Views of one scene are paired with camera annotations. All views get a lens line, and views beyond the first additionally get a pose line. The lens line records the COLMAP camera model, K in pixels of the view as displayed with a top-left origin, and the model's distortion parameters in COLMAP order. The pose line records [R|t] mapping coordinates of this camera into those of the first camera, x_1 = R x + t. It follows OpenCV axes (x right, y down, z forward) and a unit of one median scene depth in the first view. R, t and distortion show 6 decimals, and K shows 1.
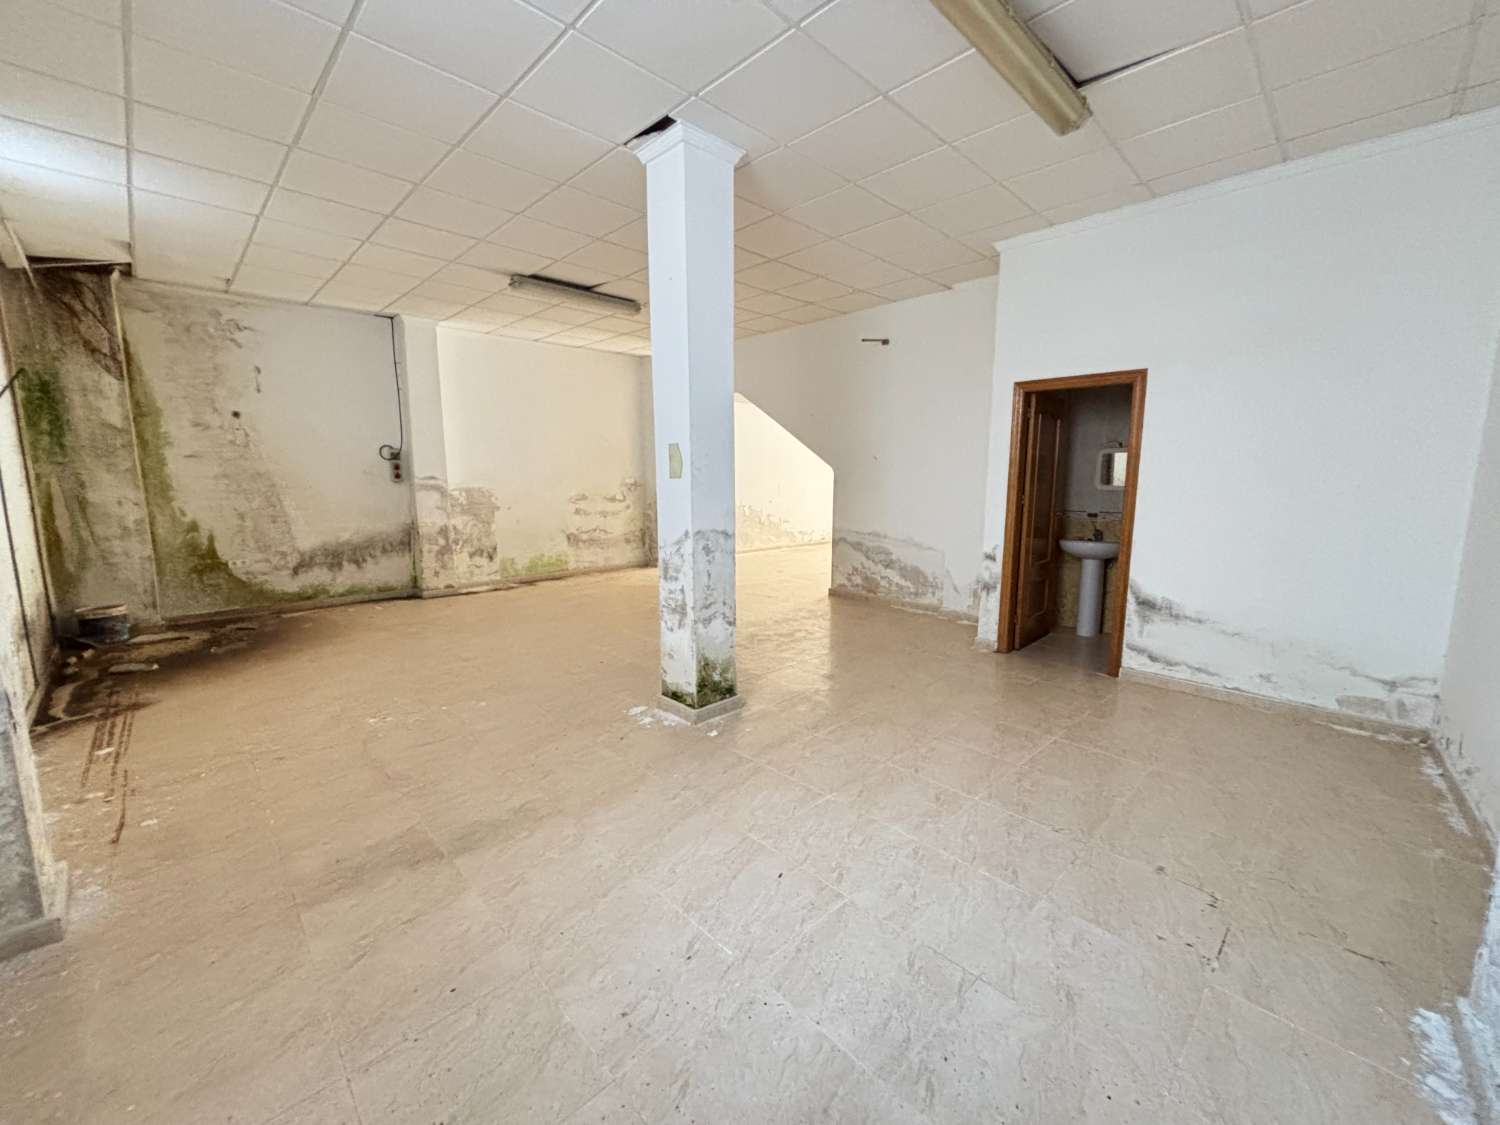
lens RADIAL K [[607.5, 0, 748.7], [0, 607.5, 562.3], [0, 0, 1]] dist [-0.002108, -0.000660]
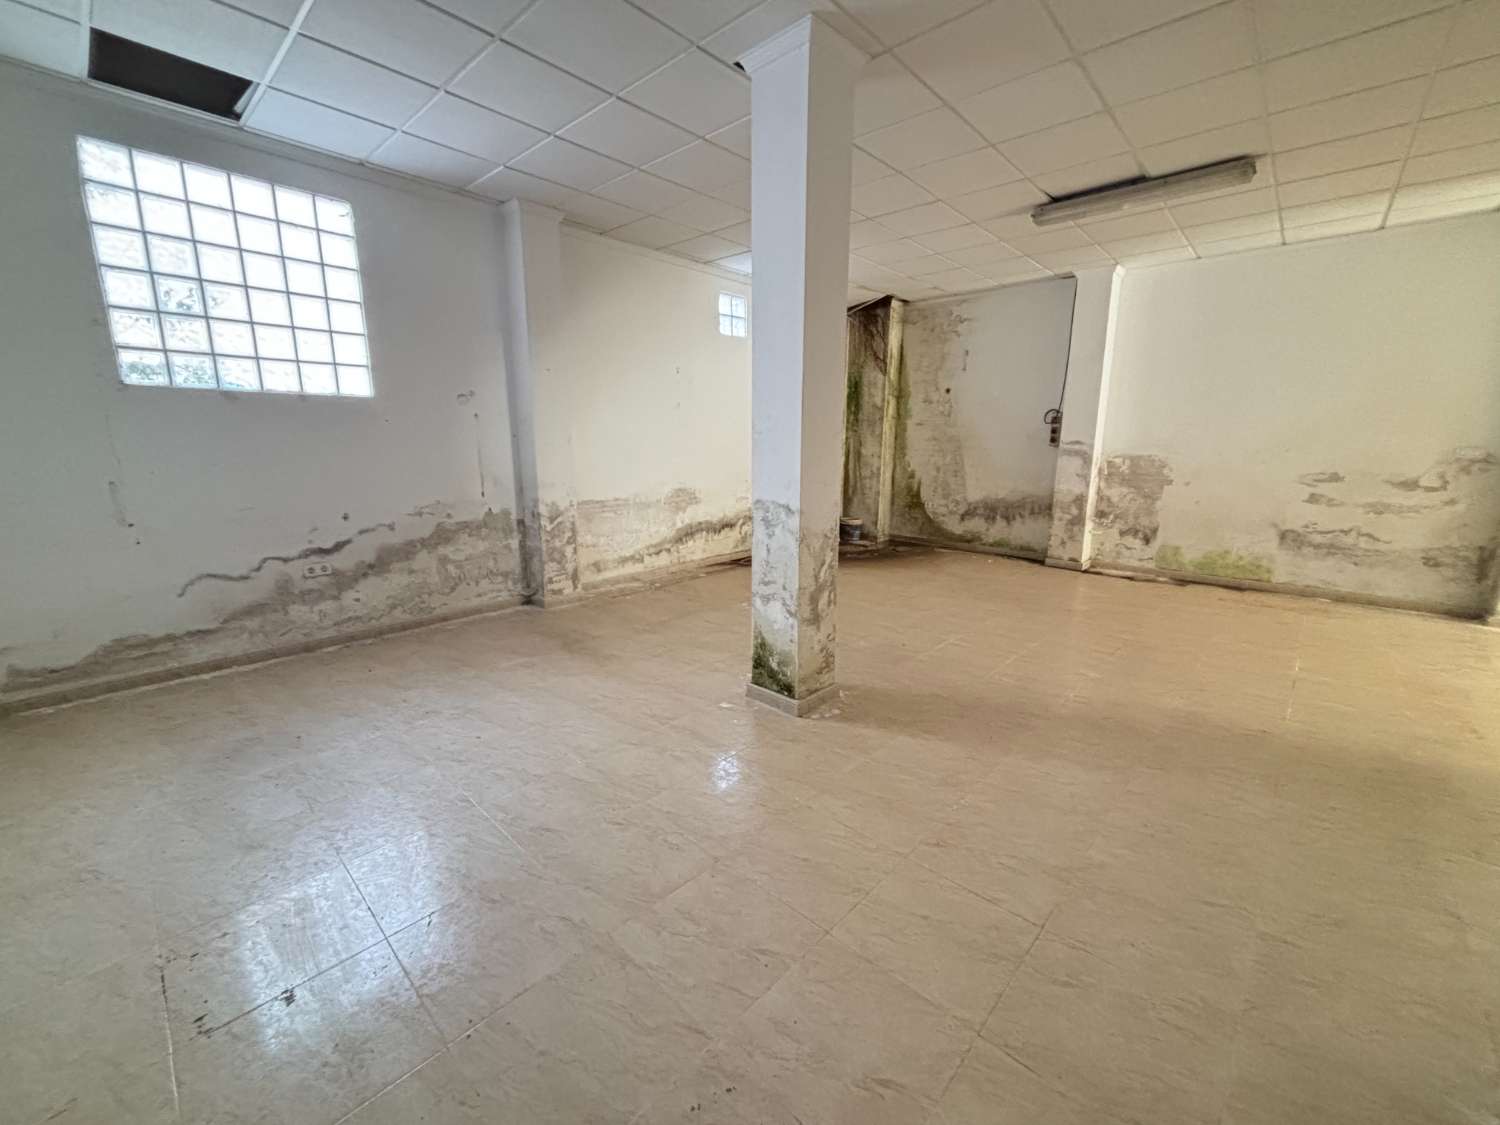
lens RADIAL K [[607.5, 0, 746.3], [0, 607.5, 561.4], [0, 0, 1]] dist [-0.002108, -0.000660]
pose [[0.046900, 0.203542, -0.977942, 0.445136], [-0.148644, 0.969541, 0.194665, -0.072621], [0.987778, 0.136235, 0.075727, 0.482894]]
